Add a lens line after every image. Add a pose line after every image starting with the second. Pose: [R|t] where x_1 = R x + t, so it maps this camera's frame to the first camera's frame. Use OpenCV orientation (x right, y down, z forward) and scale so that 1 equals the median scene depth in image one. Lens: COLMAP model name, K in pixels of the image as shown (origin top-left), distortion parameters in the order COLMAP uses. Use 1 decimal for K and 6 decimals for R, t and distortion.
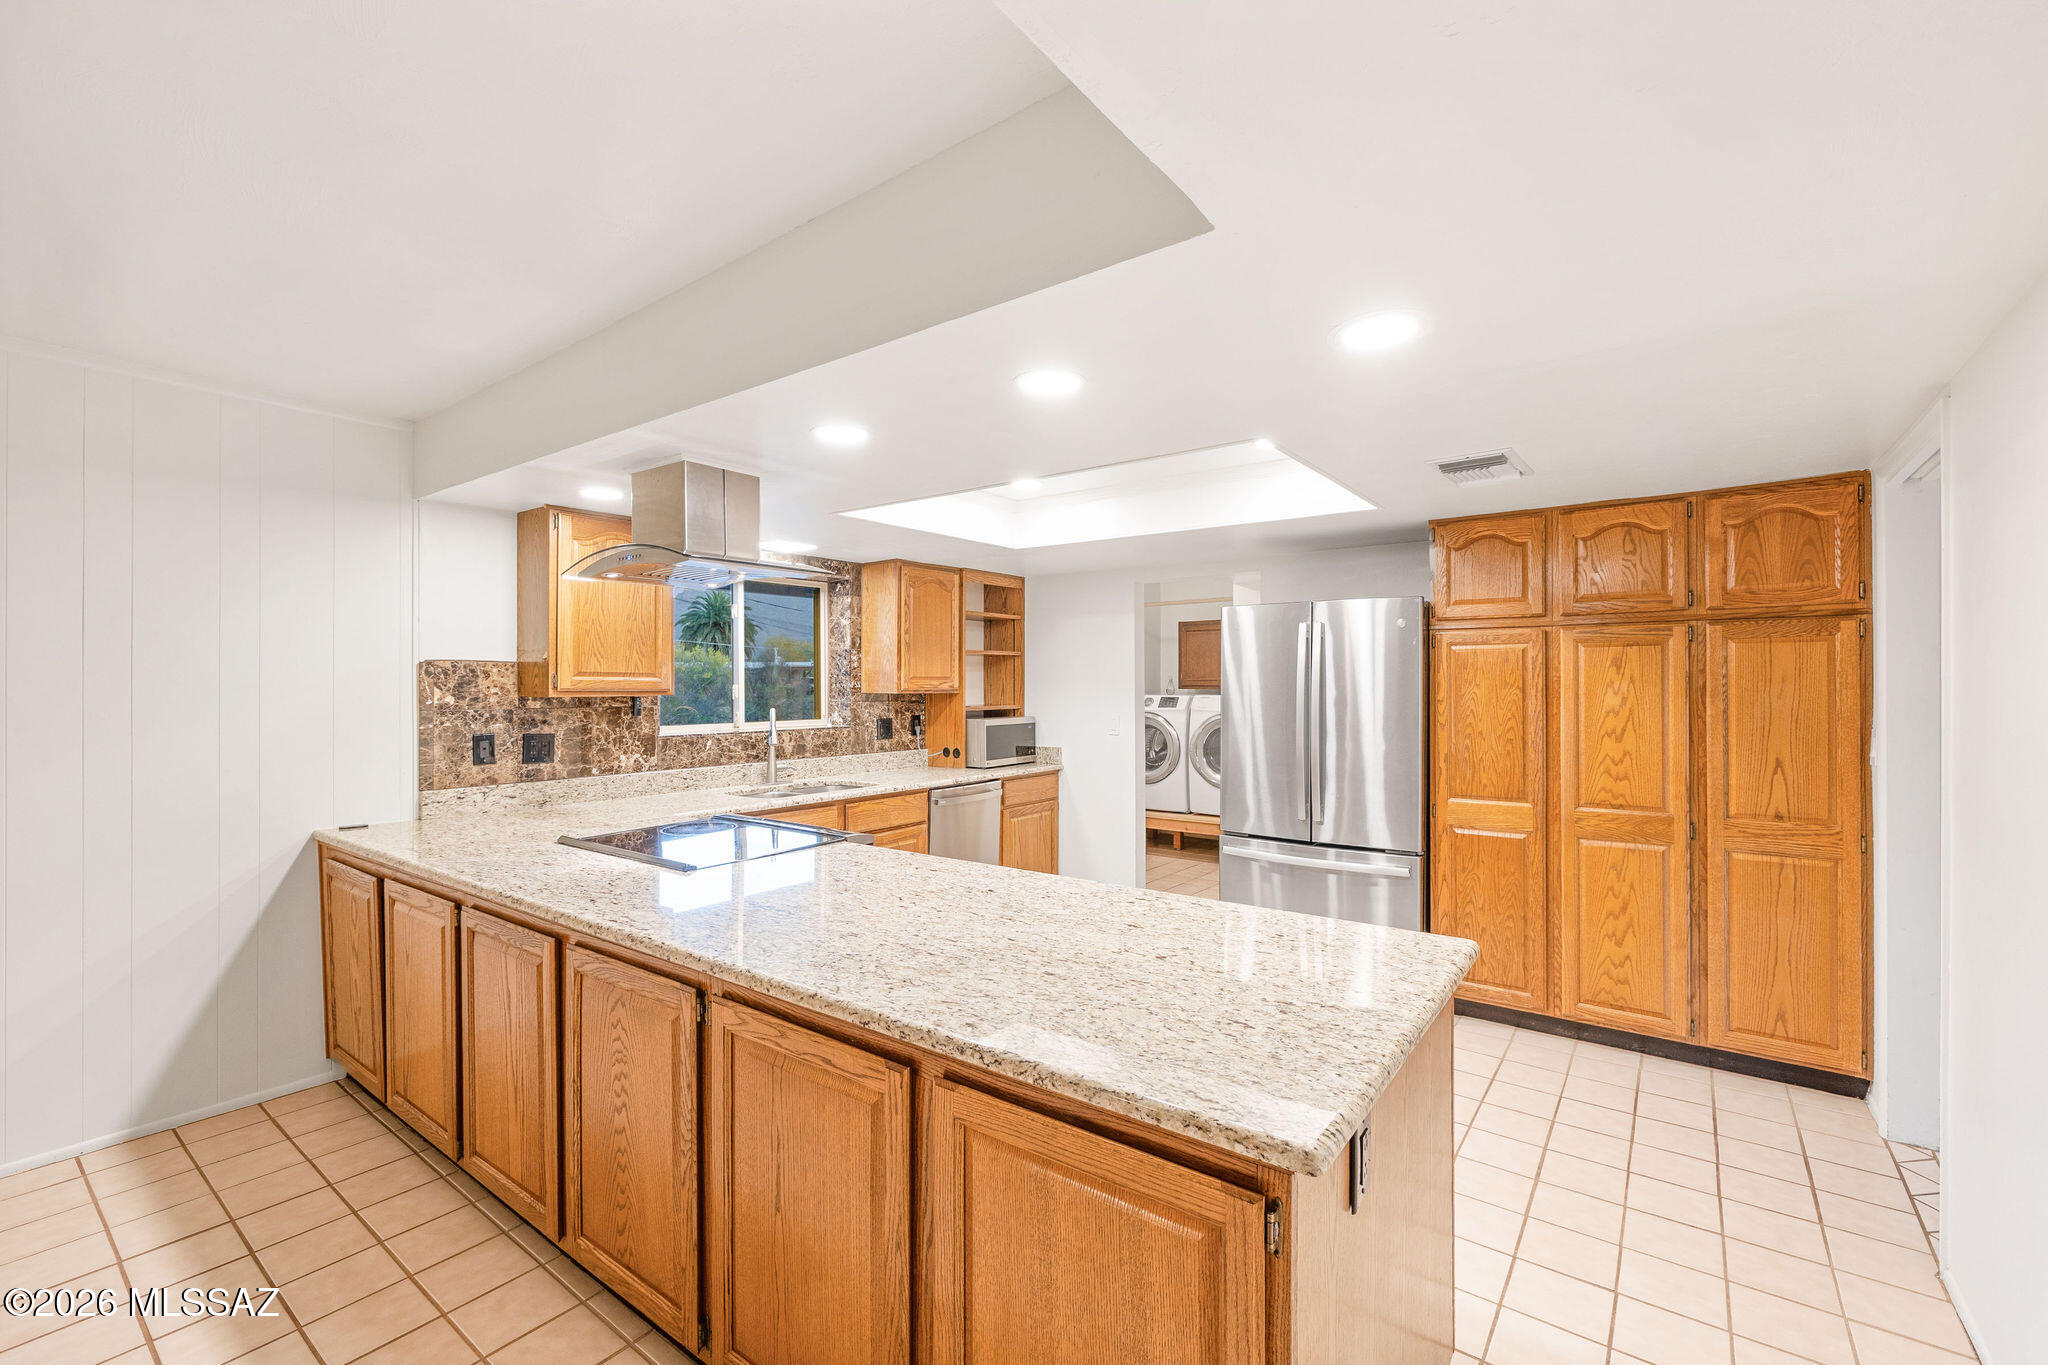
lens RADIAL K [[859.0, 0, 1031.7], [0, 859.0, 678.8], [0, 0, 1]] dist [-0.001617, -0.000683]
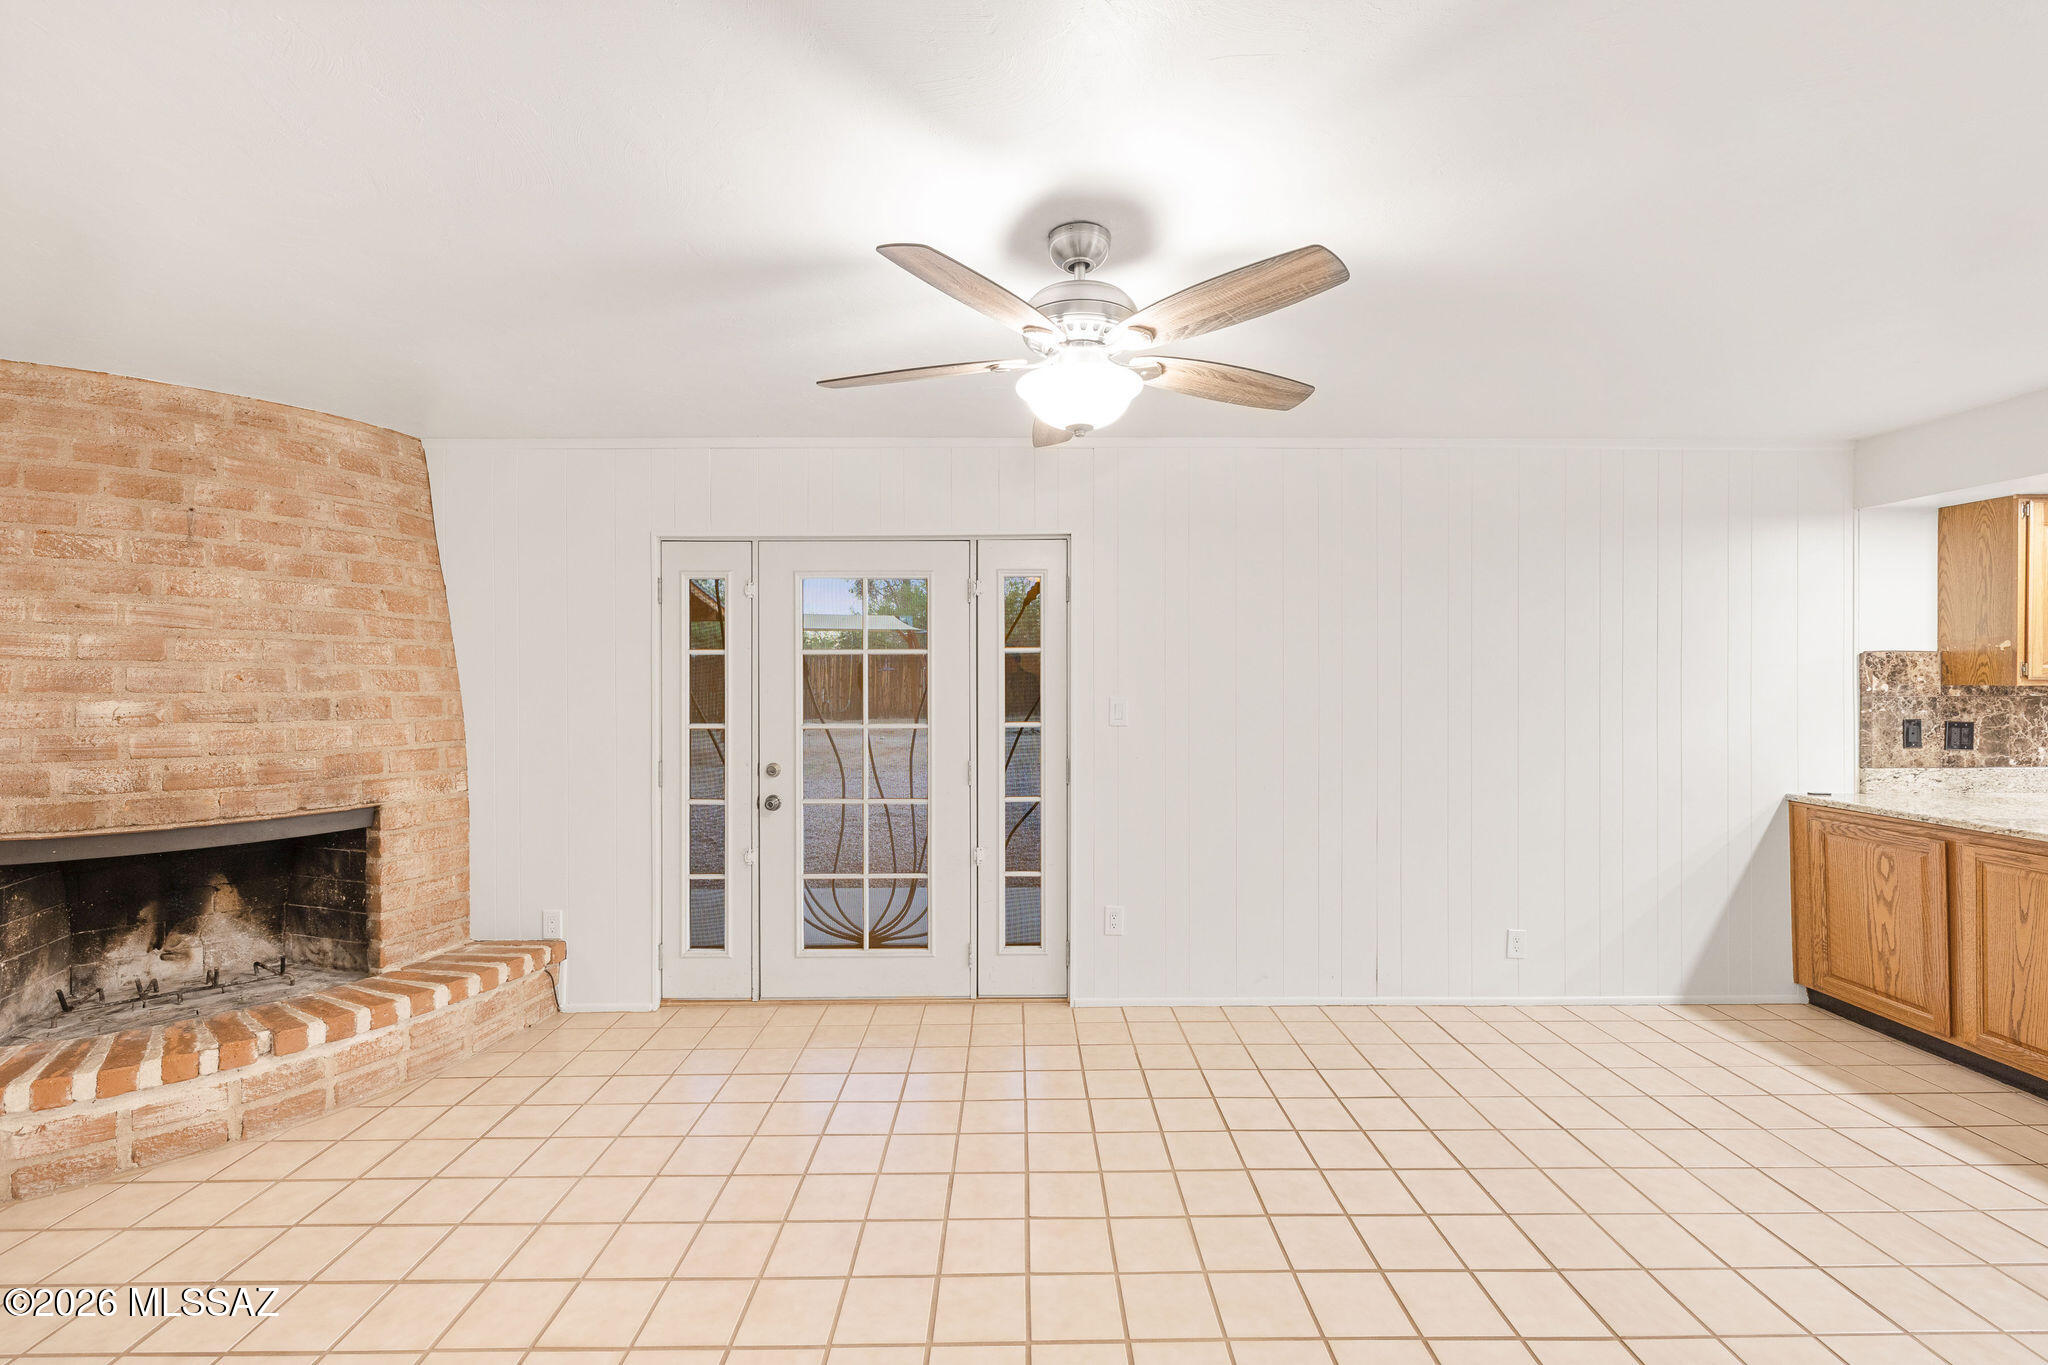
lens RADIAL K [[859.0, 0, 1028.7], [0, 859.0, 678.3], [0, 0, 1]] dist [-0.001617, -0.000683]
pose [[0.617656, 0.001304, -0.786447, -0.469680], [0.006902, 0.999951, 0.007078, -0.002149], [0.786418, -0.009799, 0.617617, -0.514742]]
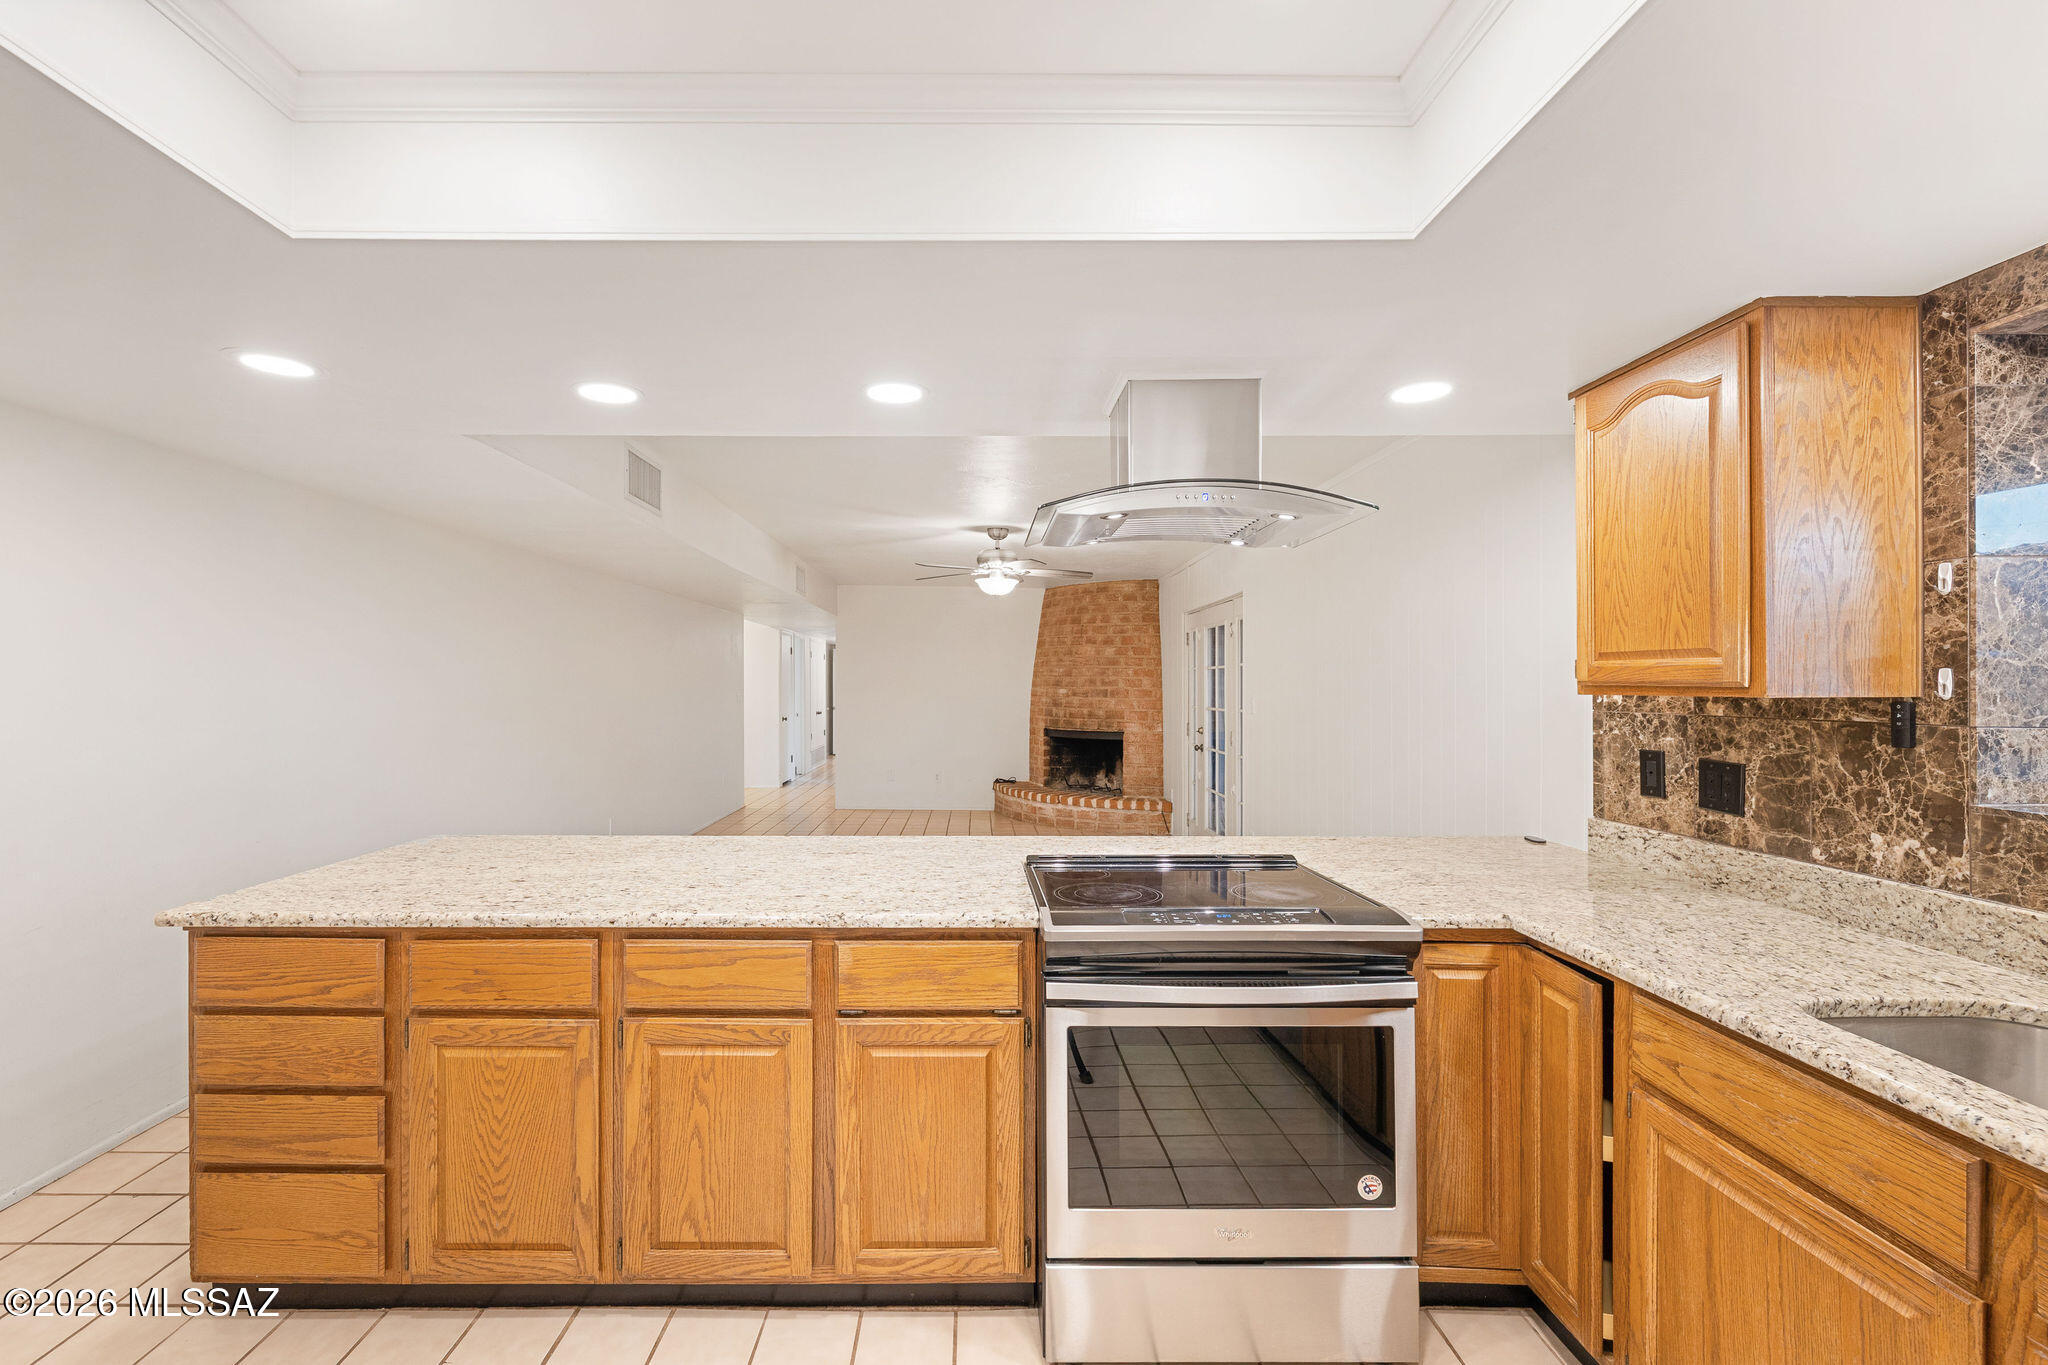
lens RADIAL K [[859.0, 0, 1016.9], [0, 859.0, 685.2], [0, 0, 1]] dist [-0.001617, -0.000683]
pose [[-0.757146, -0.000365, -0.653246, 0.158417], [0.001771, 0.999995, -0.002610, 0.014581], [0.653243, -0.003133, -0.757141, 1.158249]]
